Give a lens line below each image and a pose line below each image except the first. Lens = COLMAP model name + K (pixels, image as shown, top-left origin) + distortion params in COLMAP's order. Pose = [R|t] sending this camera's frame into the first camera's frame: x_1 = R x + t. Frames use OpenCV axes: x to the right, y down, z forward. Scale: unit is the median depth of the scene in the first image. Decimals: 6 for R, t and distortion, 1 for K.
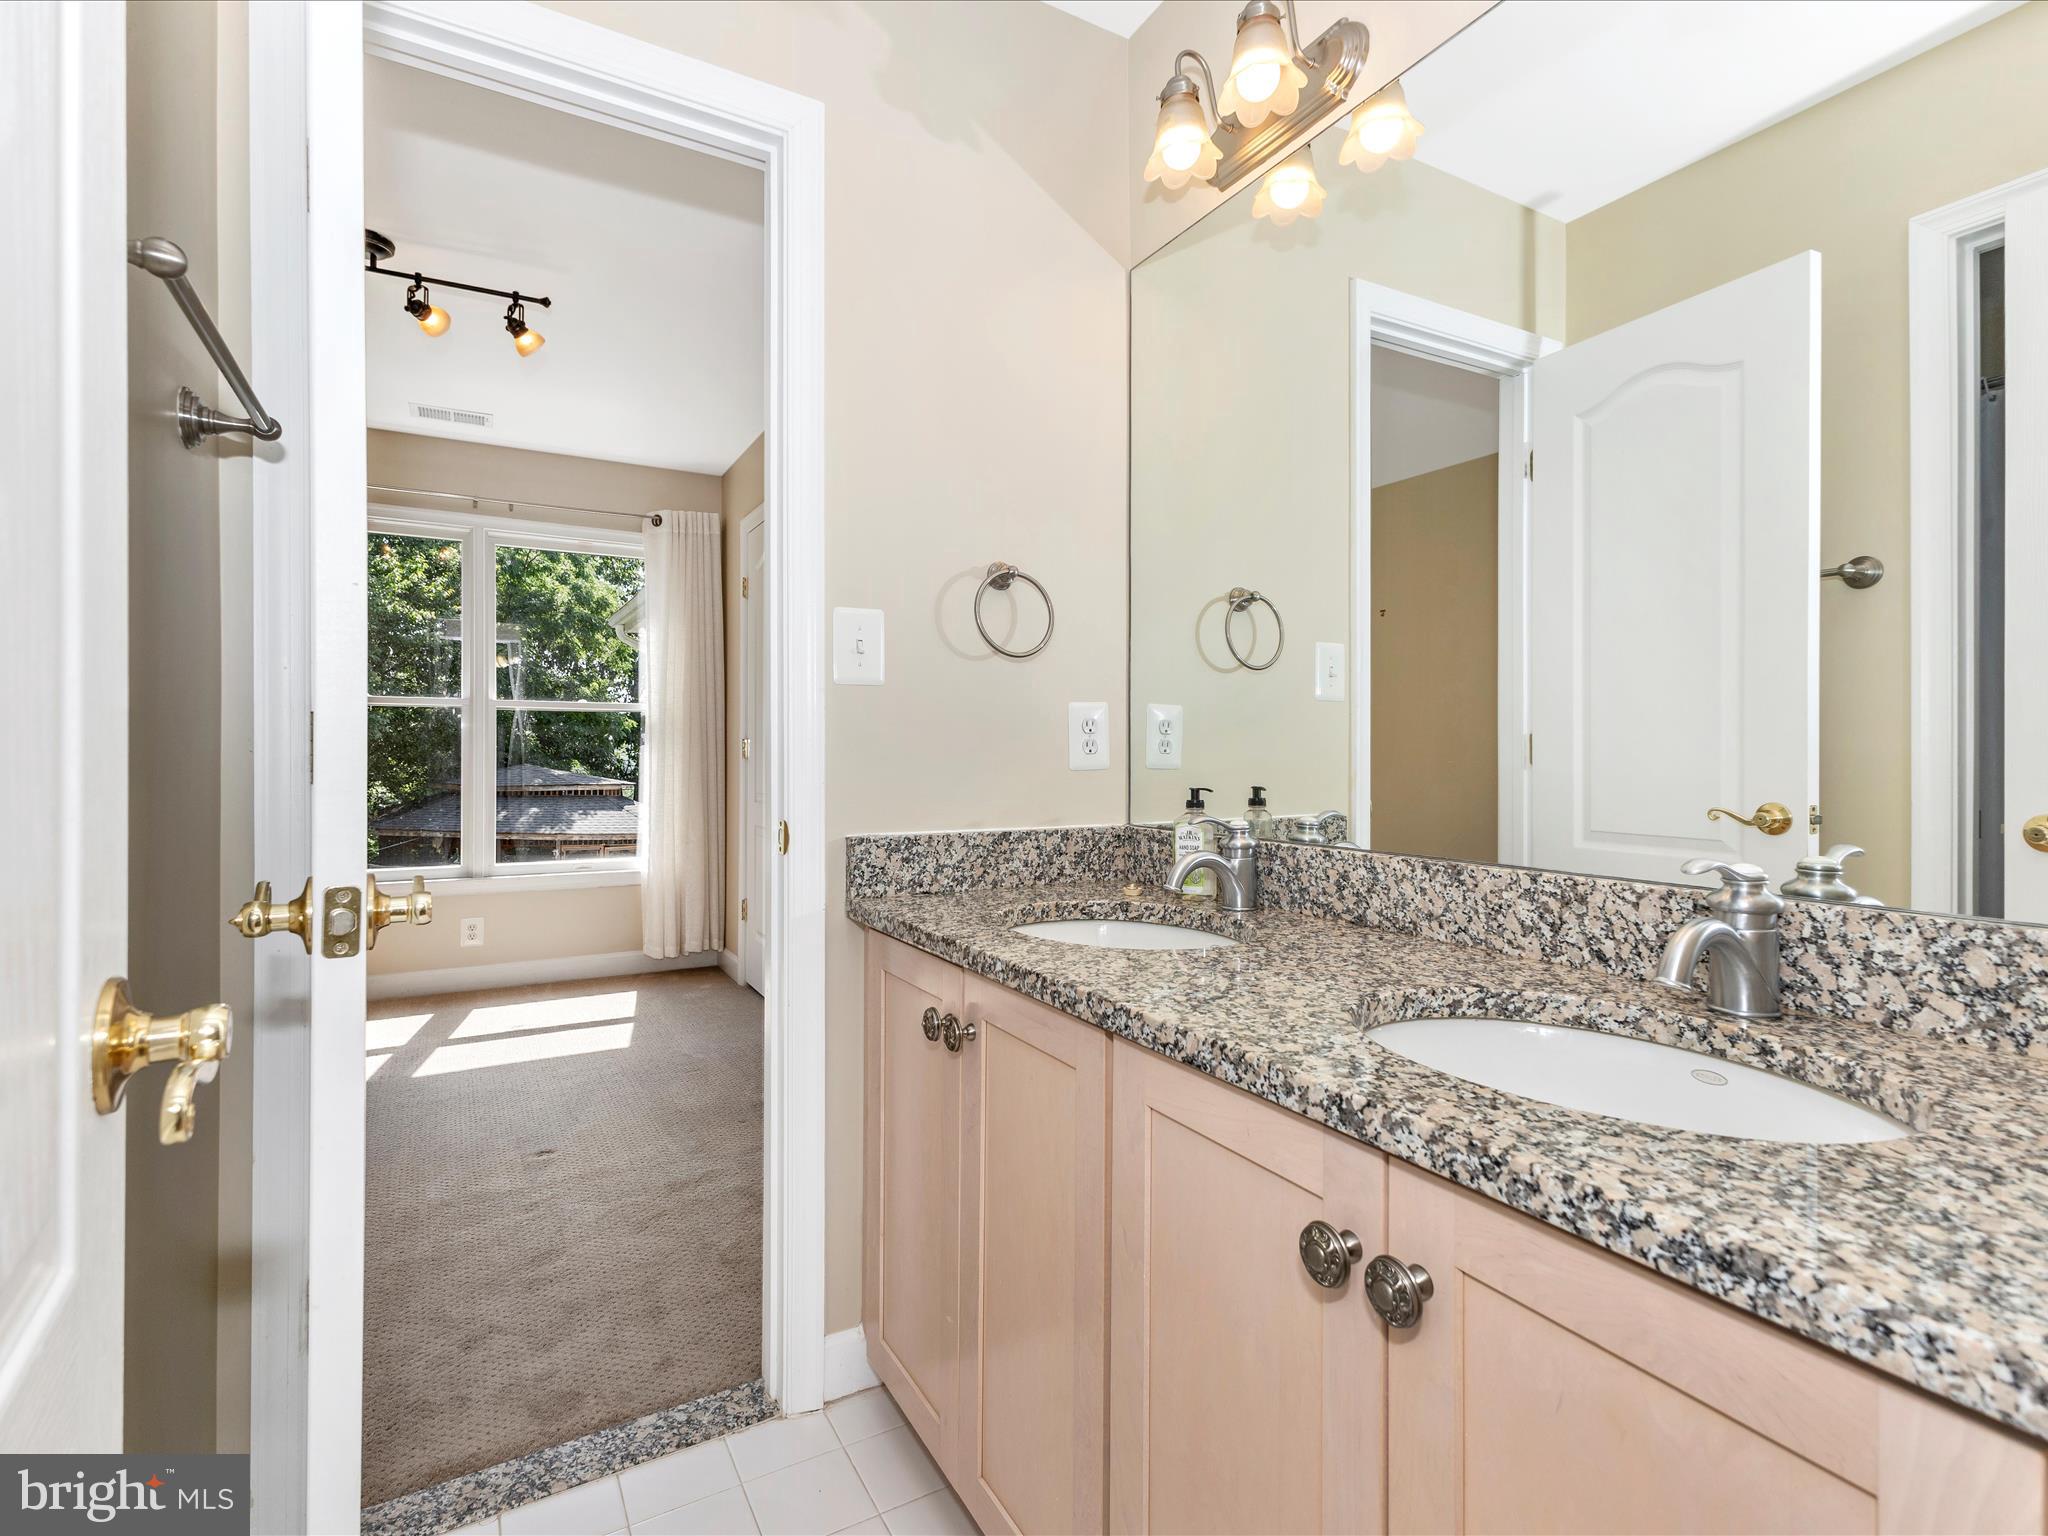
lens RADIAL K [[1004.7, 0, 1037.1], [0, 1004.7, 755.6], [0, 0, 1]] dist [0.006634, 0.001294]
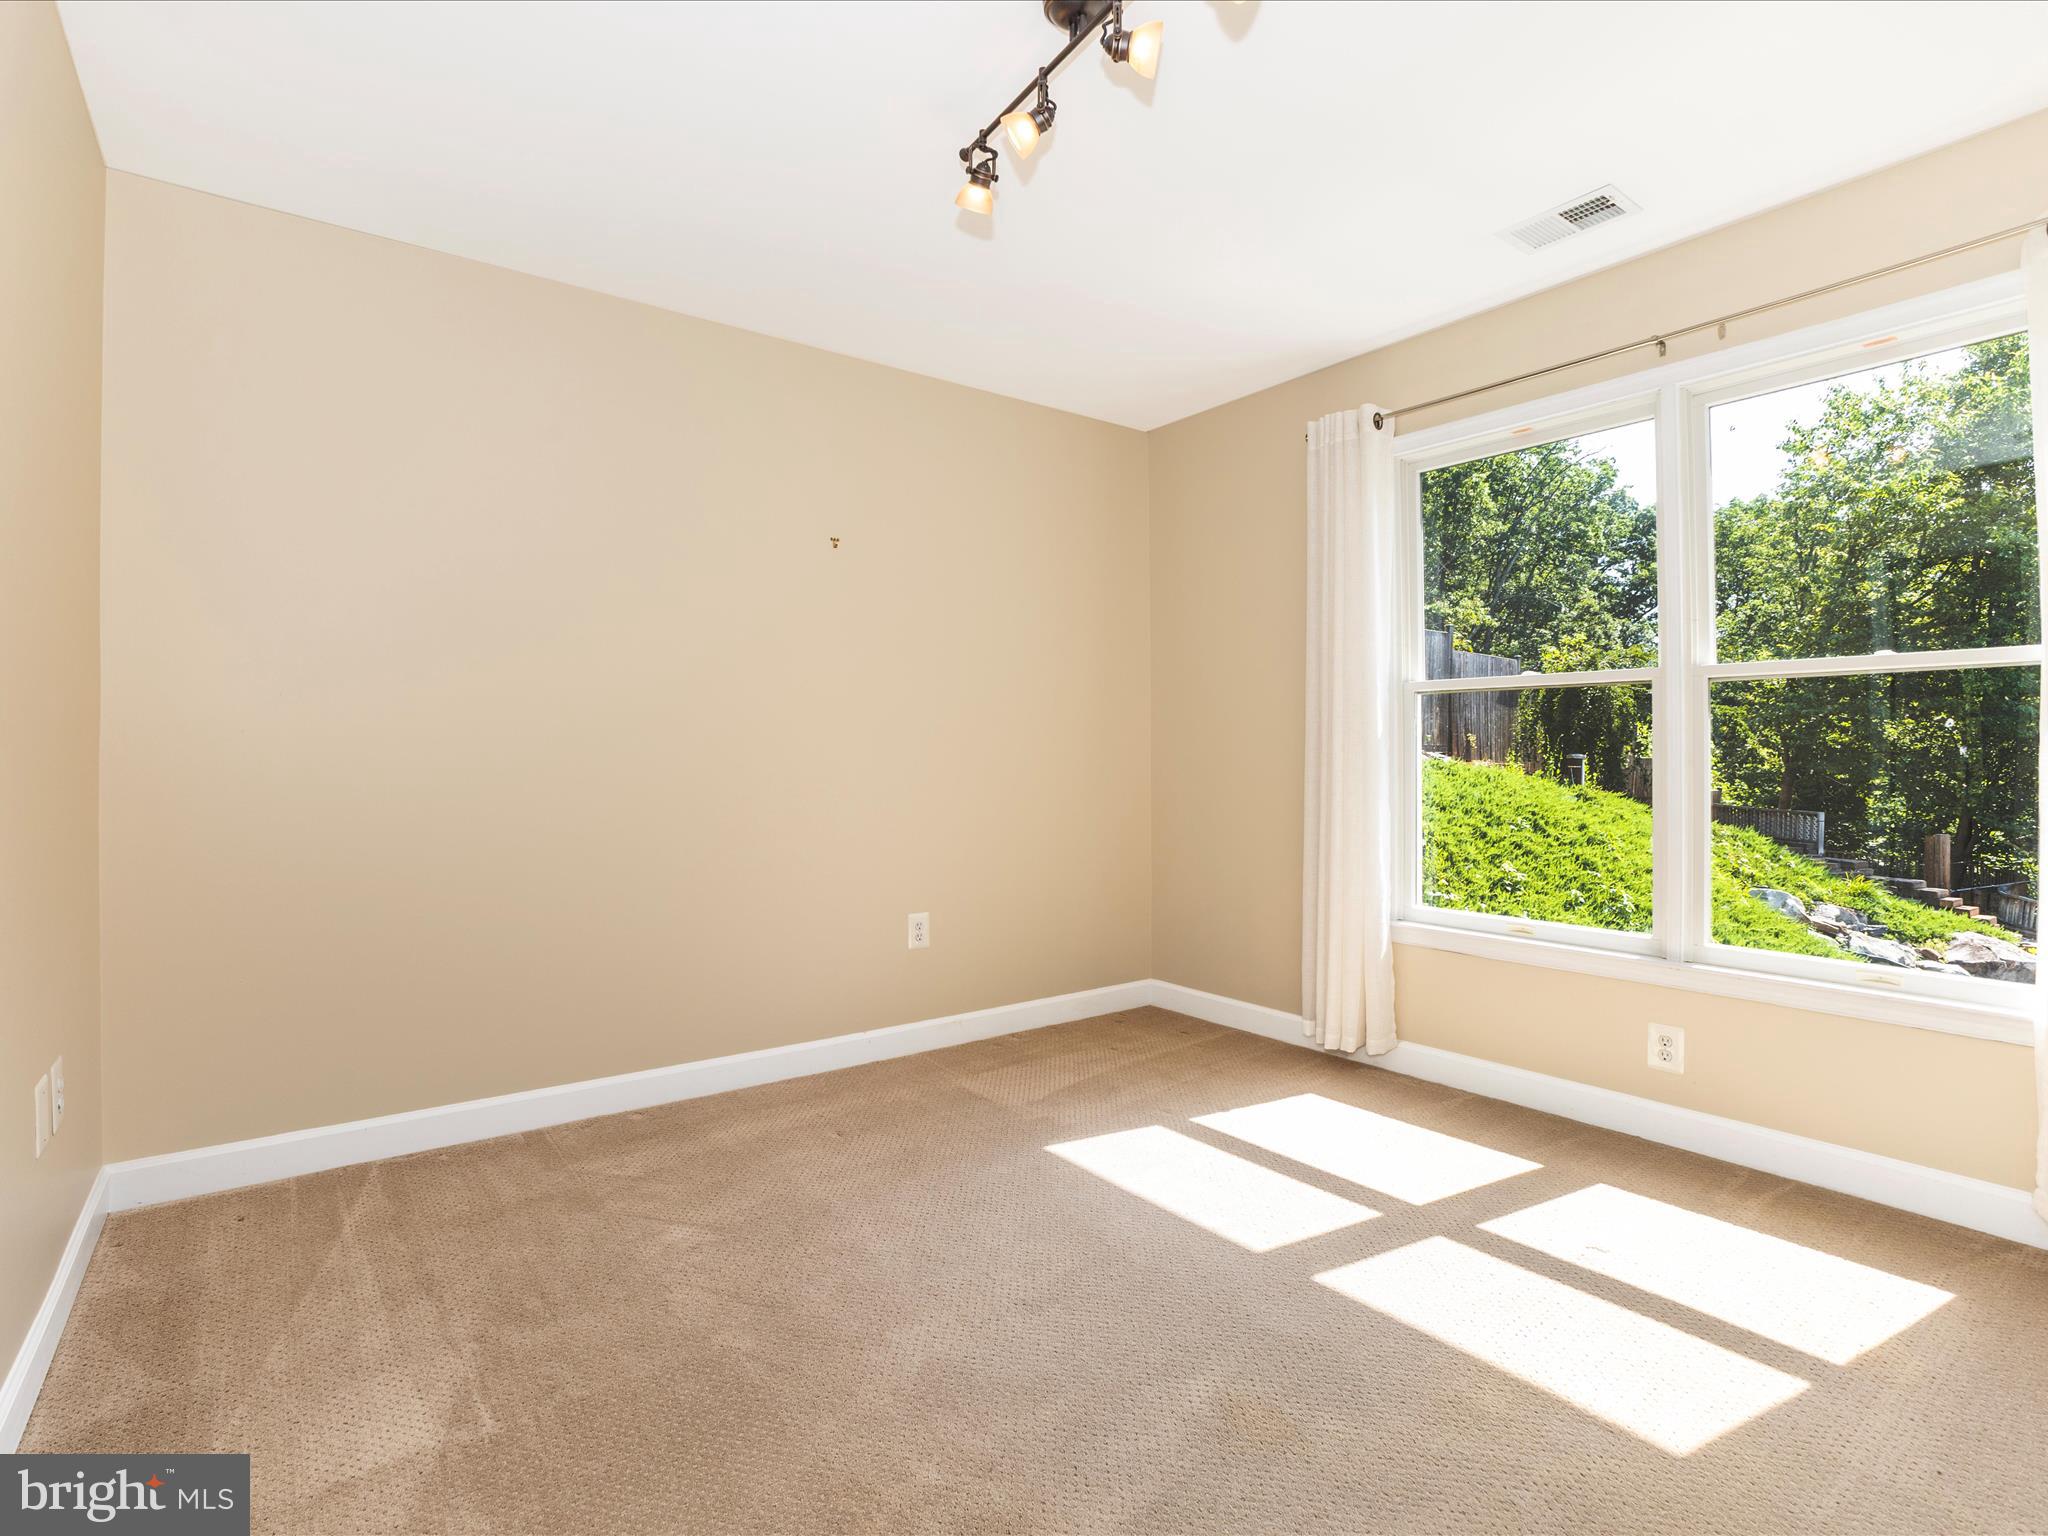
lens RADIAL K [[1004.7, 0, 1037.1], [0, 1004.7, 755.6], [0, 0, 1]] dist [0.006634, 0.001294]
pose [[0.153885, 0.017390, -0.987936, -0.016686], [0.008535, 0.999784, 0.018928, -0.016758], [0.988052, -0.011345, 0.153704, 0.504431]]
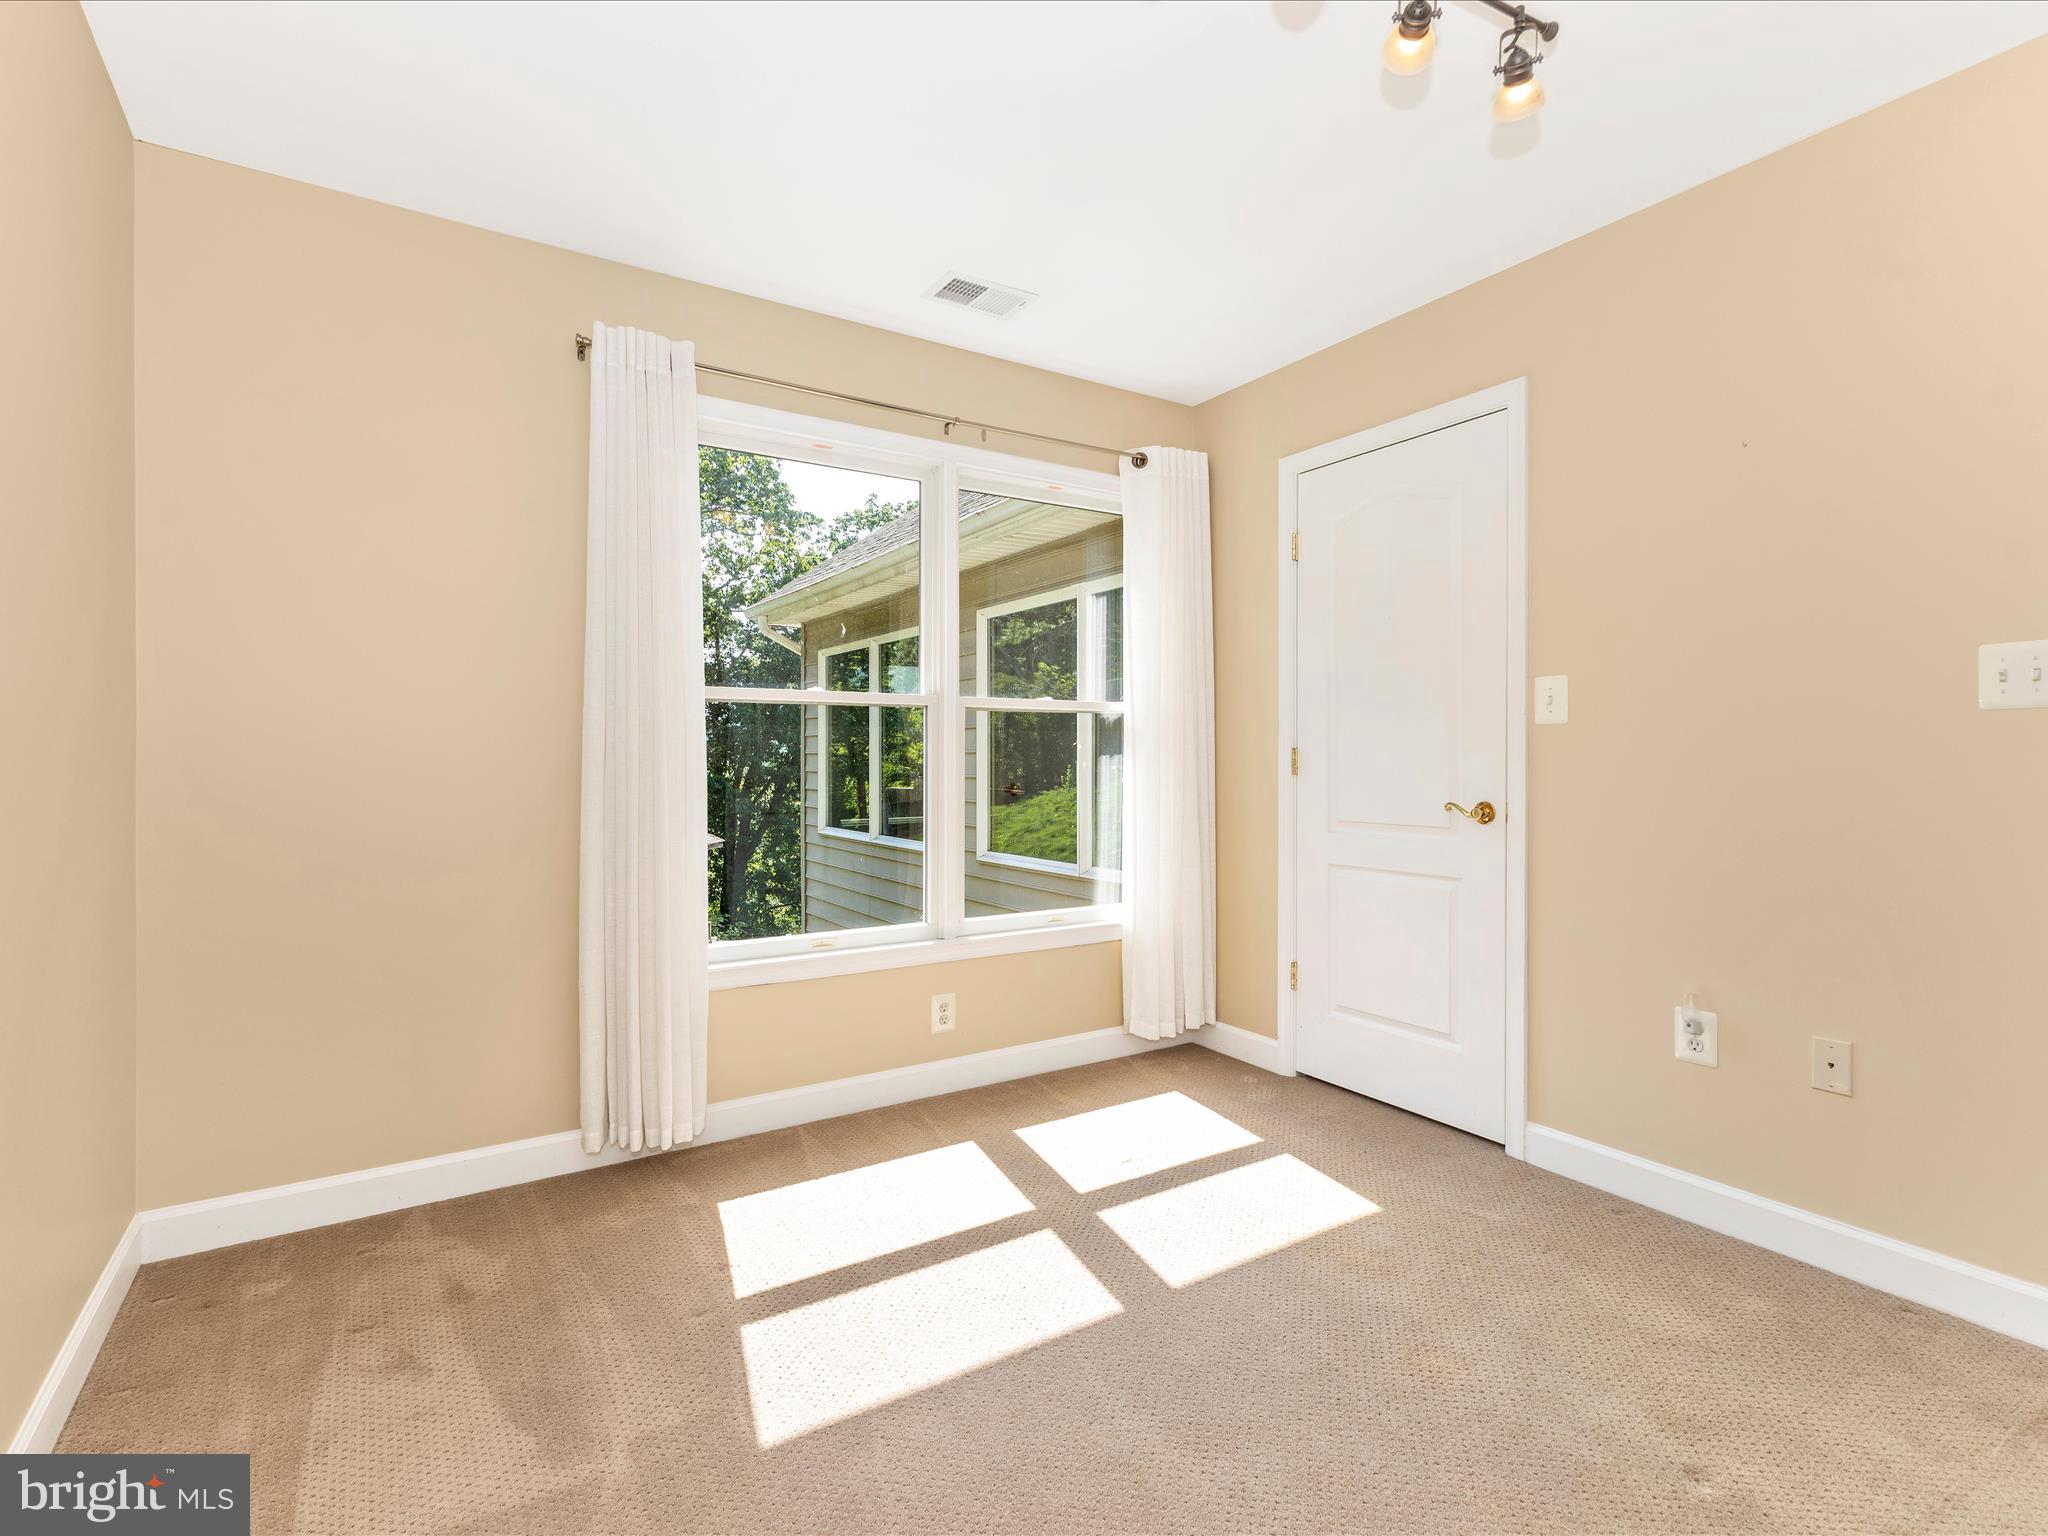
lens RADIAL K [[999.7, 0, 1024.0], [0, 999.7, 768.0], [0, 0, 1]] dist [0.000551, 0.000207]
pose [[0.998834, 0.009148, 0.047409, -0.512381], [-0.009915, 0.999823, 0.015965, -0.014716], [-0.047254, -0.016417, 0.998748, 0.260360]]
